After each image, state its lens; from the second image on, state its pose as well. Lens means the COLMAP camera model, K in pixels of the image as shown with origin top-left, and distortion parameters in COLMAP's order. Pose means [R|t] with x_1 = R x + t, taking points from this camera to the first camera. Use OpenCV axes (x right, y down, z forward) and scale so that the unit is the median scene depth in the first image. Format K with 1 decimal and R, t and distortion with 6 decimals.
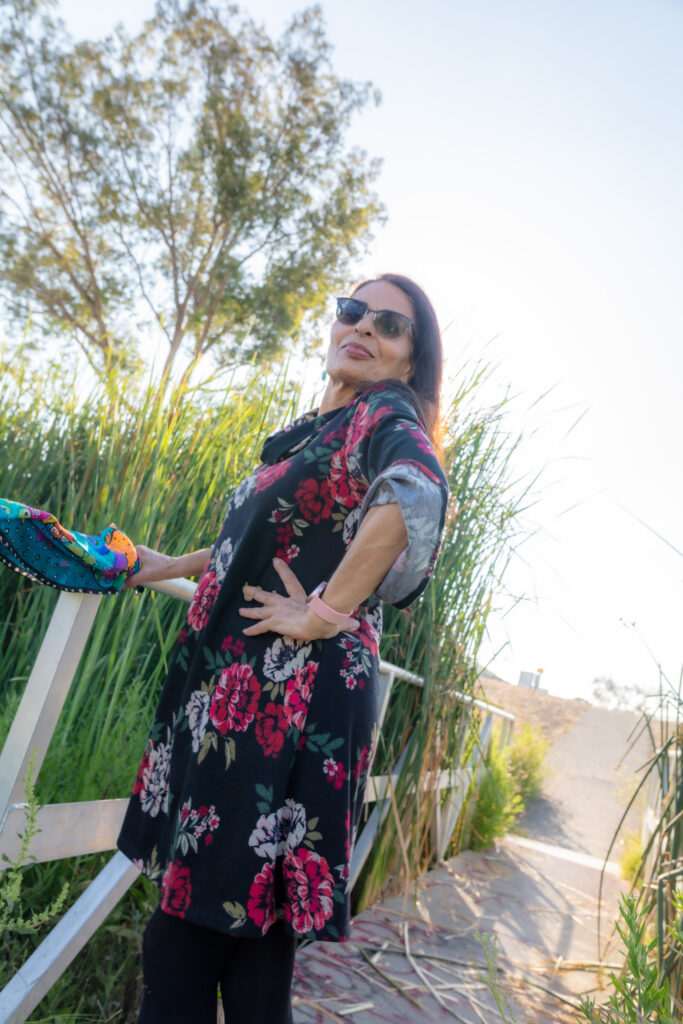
lens RADIAL K [[693.7, 0, 360.5], [0, 693.7, 510.9], [0, 0, 1]] dist [-0.007178, 0.000968]
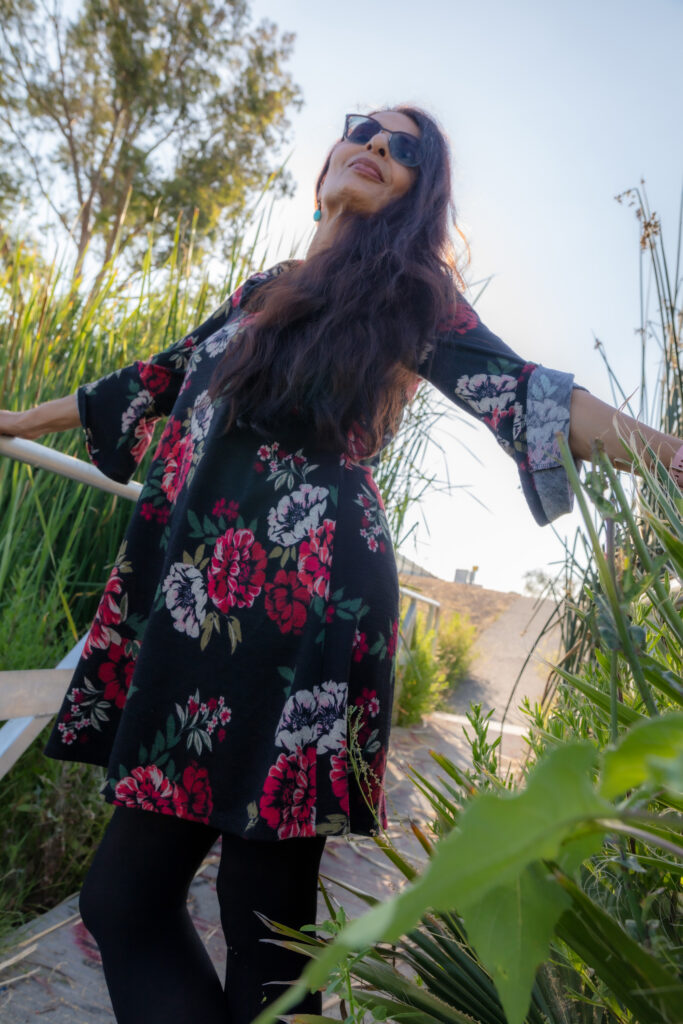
lens RADIAL K [[695.9, 0, 347.0], [0, 695.9, 504.1], [0, 0, 1]] dist [0.004100, -0.001576]
pose [[0.995701, -0.055025, 0.074511, -0.105600], [0.045662, 0.991479, 0.122003, 0.097787], [-0.080589, -0.118077, 0.989729, 0.183000]]
